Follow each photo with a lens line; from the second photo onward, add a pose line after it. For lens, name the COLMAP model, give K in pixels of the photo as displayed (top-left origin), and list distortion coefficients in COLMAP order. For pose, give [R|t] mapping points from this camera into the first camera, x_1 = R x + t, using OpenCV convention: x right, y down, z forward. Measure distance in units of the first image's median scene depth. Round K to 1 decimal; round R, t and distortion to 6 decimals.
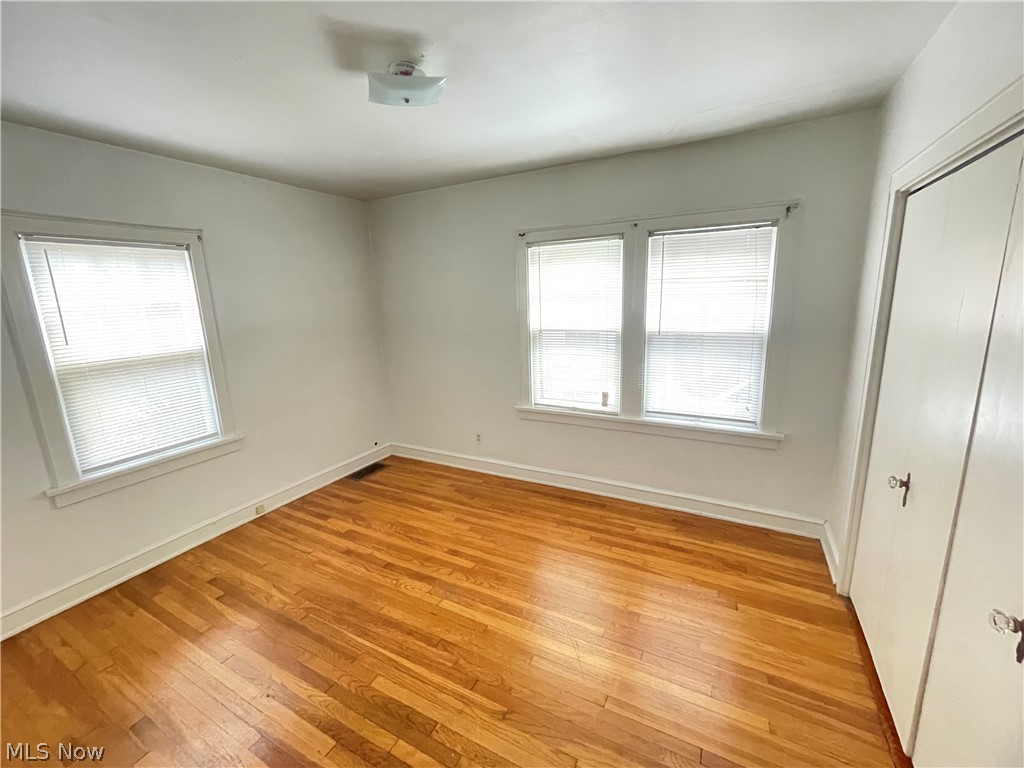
lens RADIAL K [[419.2, 0, 508.4], [0, 419.2, 380.7], [0, 0, 1]] dist [0.002742, 0.000087]
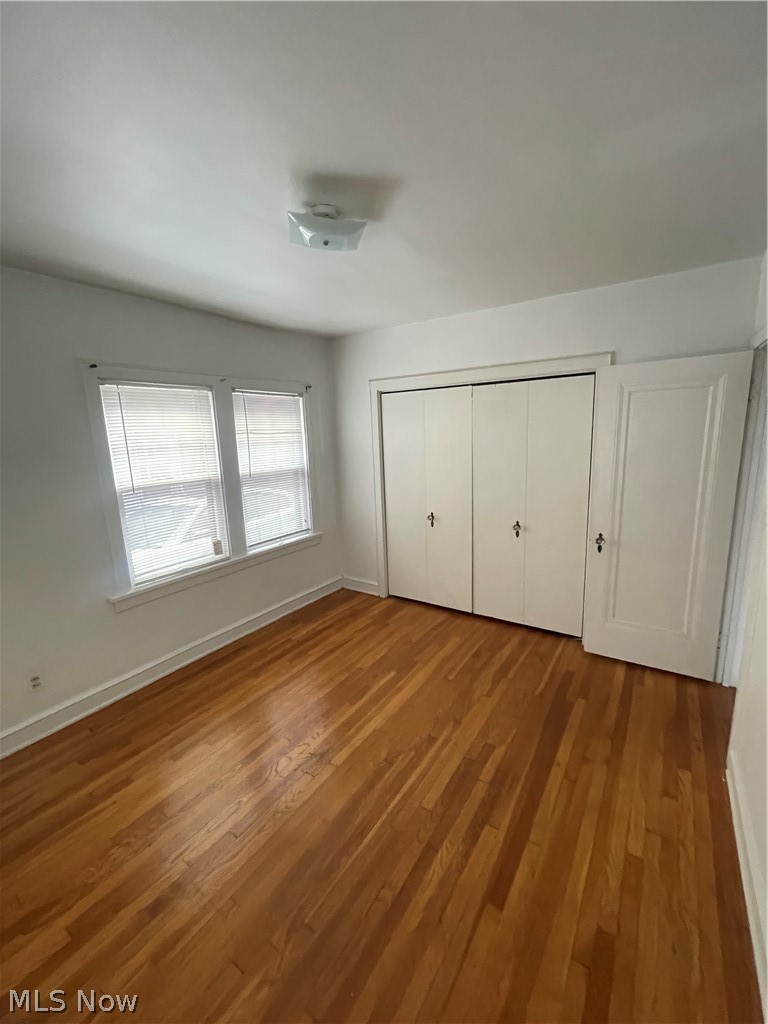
lens RADIAL K [[419.2, 0, 385.7], [0, 419.2, 510.2], [0, 0, 1]] dist [0.002742, 0.000087]
pose [[0.107540, -0.158288, 0.981519, -0.742168], [0.228825, 0.964680, 0.130502, -0.085737], [-0.967509, 0.210562, 0.139962, 0.486427]]
